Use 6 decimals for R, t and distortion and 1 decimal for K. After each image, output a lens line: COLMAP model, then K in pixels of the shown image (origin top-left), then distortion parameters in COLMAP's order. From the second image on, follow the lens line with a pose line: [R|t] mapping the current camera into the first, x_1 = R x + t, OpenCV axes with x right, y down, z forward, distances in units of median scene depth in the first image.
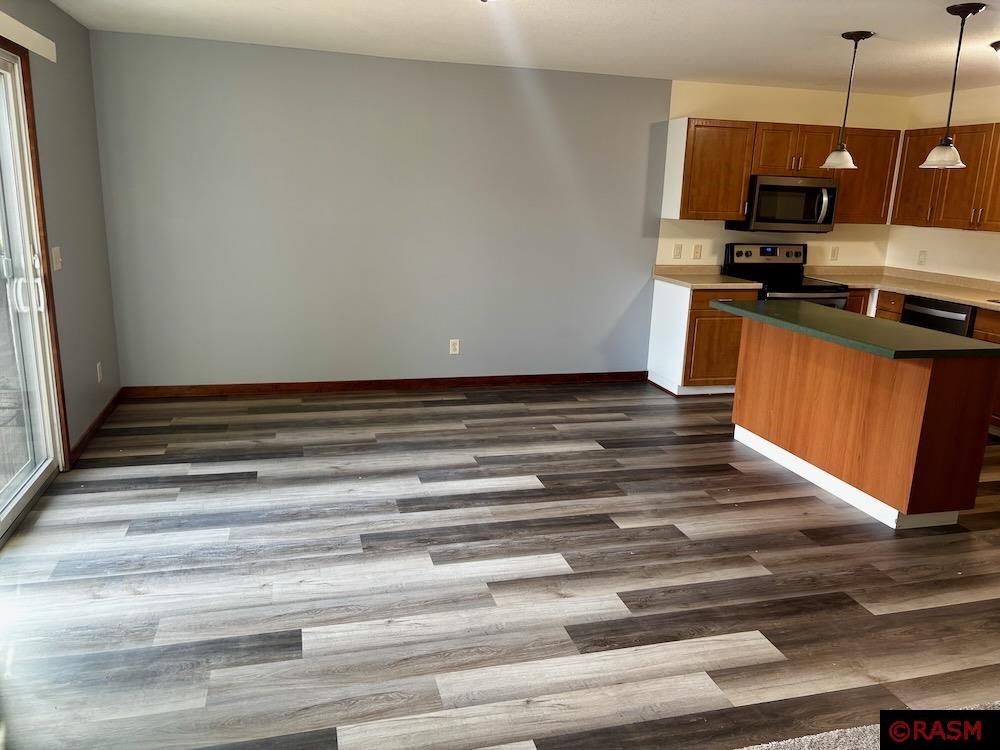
lens RADIAL K [[747.5, 0, 507.1], [0, 747.5, 374.5], [0, 0, 1]] dist [0.050291, -0.049616]
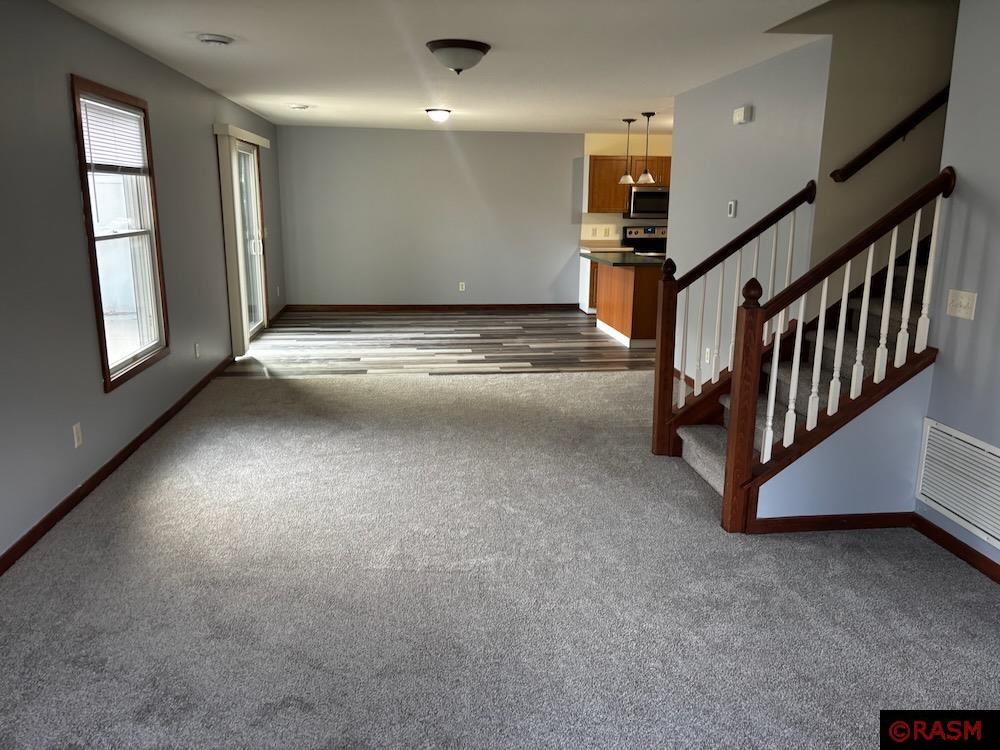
lens RADIAL K [[747.5, 0, 515.2], [0, 747.5, 363.4], [0, 0, 1]] dist [0.050291, -0.049616]
pose [[0.990835, 0.005342, -0.134975, 0.319666], [-0.009435, 0.999514, -0.029705, 0.212014], [0.134751, 0.030706, 0.990404, -0.794532]]
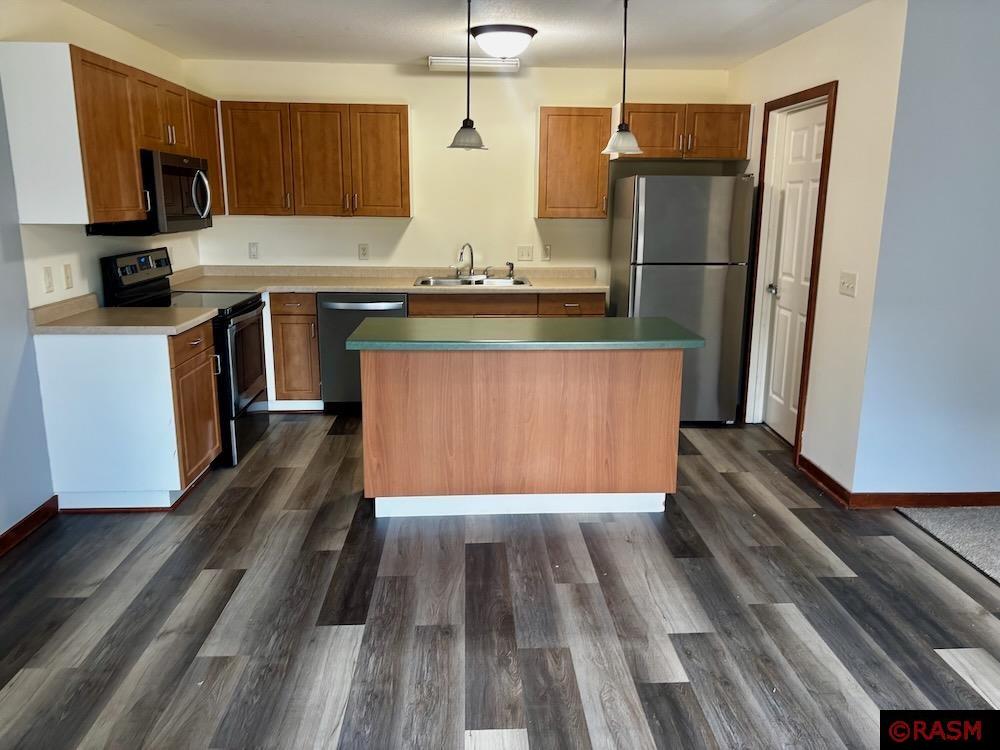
lens RADIAL K [[747.5, 0, 508.4], [0, 747.5, 371.3], [0, 0, 1]] dist [0.050291, -0.049616]
pose [[0.212868, -0.251795, 0.944080, -0.293081], [0.228868, 0.952193, 0.202355, -0.152218], [-0.949898, 0.172995, 0.260319, 0.602554]]
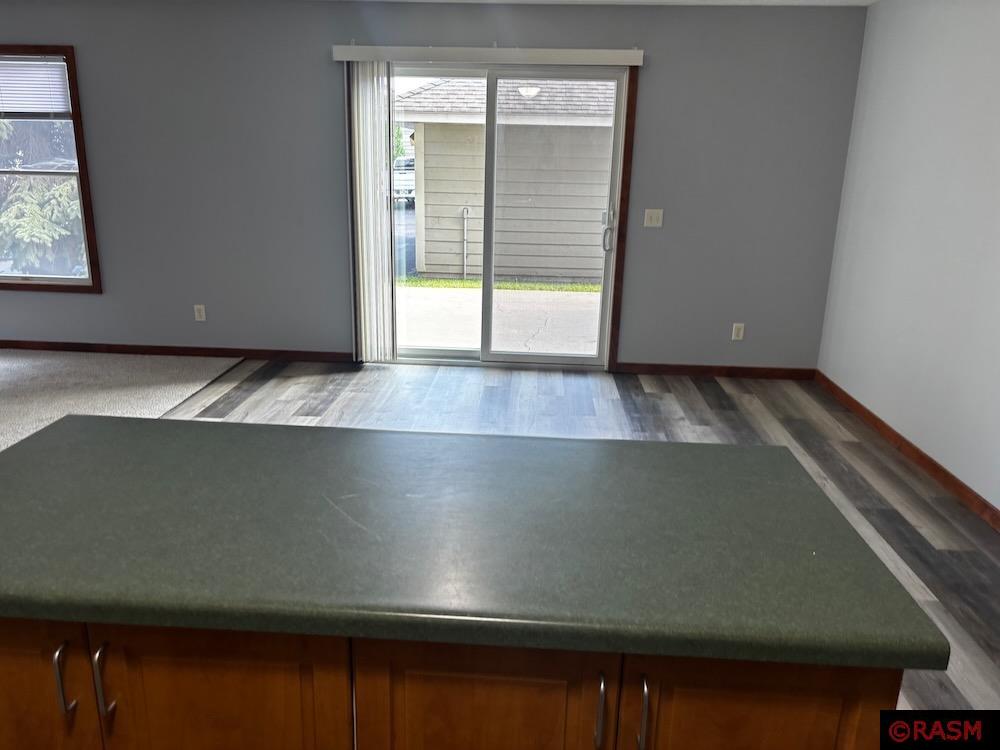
lens RADIAL K [[747.5, 0, 501.4], [0, 747.5, 373.1], [0, 0, 1]] dist [0.050291, -0.049616]
pose [[-0.317763, 0.219419, -0.922433, 0.535251], [-0.259845, 0.915458, 0.307273, -0.173696], [0.911870, 0.337329, -0.233884, 0.843065]]
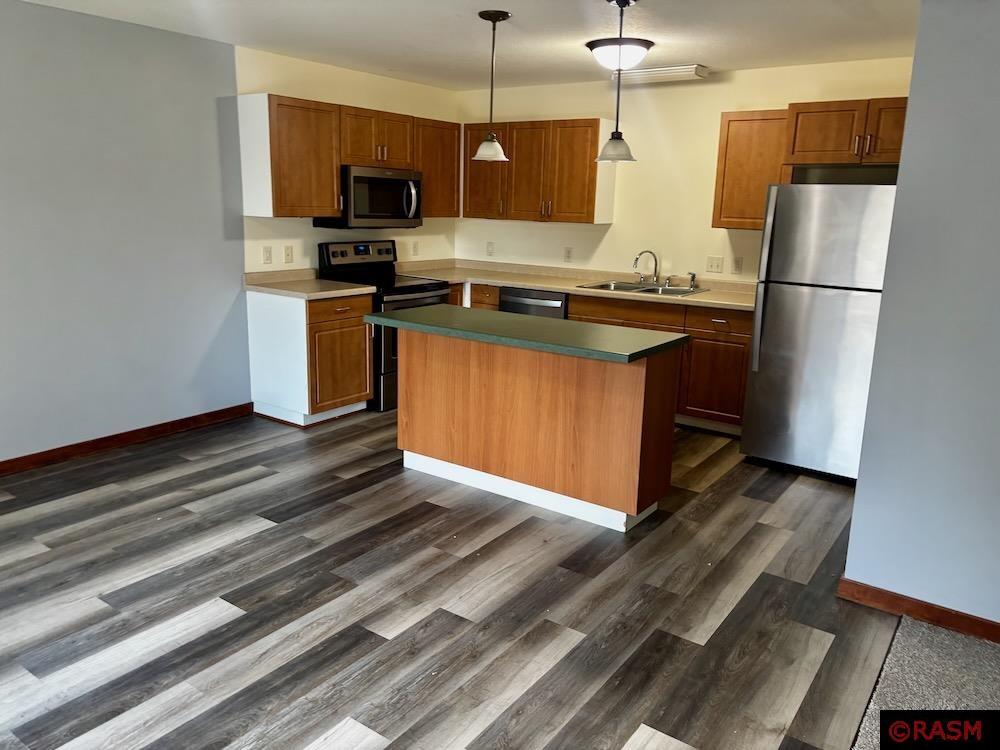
lens RADIAL K [[747.5, 0, 497.2], [0, 747.5, 369.1], [0, 0, 1]] dist [0.050291, -0.049616]
pose [[0.777524, -0.152549, 0.610070, -0.116732], [0.148339, 0.987246, 0.057807, -0.056378], [-0.611107, 0.045550, 0.790236, 0.216314]]
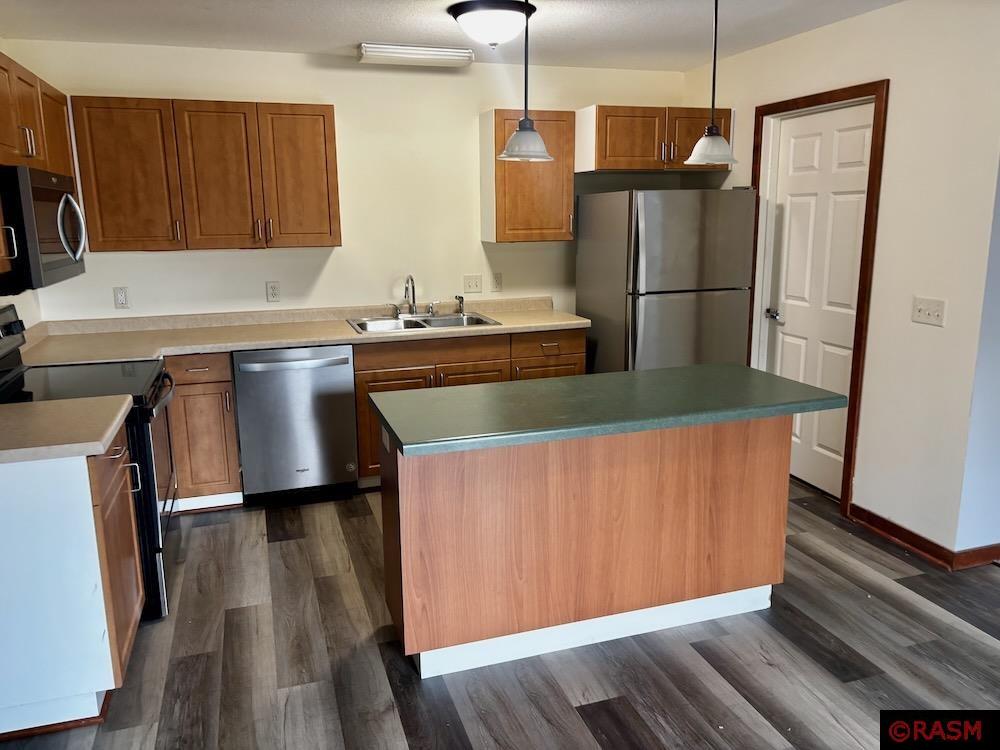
lens RADIAL K [[747.5, 0, 494.9], [0, 747.5, 373.9], [0, 0, 1]] dist [0.050291, -0.049616]
pose [[-0.043000, -0.248604, 0.967650, -0.134908], [0.246367, 0.935997, 0.251420, -0.207332], [-0.968222, 0.249209, 0.021000, 0.806288]]
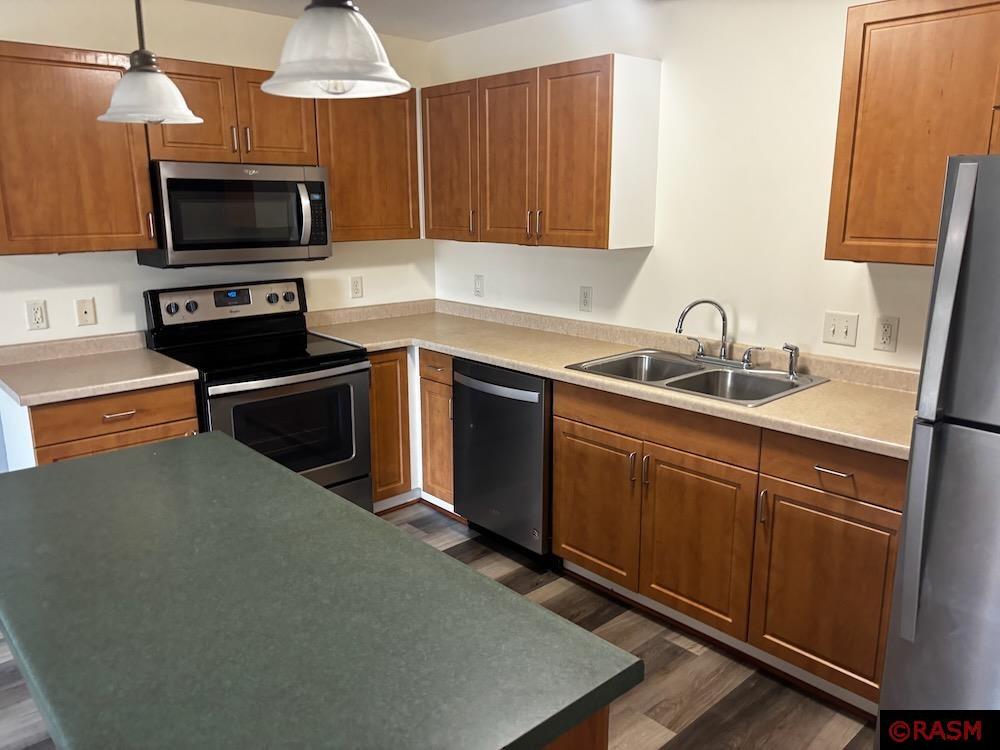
lens RADIAL K [[747.5, 0, 499.7], [0, 747.5, 373.3], [0, 0, 1]] dist [0.050291, -0.049616]
pose [[0.894039, -0.139085, 0.425852, 0.320706], [0.140414, 0.989684, 0.028447, -0.109833], [-0.425415, 0.034363, 0.904346, 0.468350]]
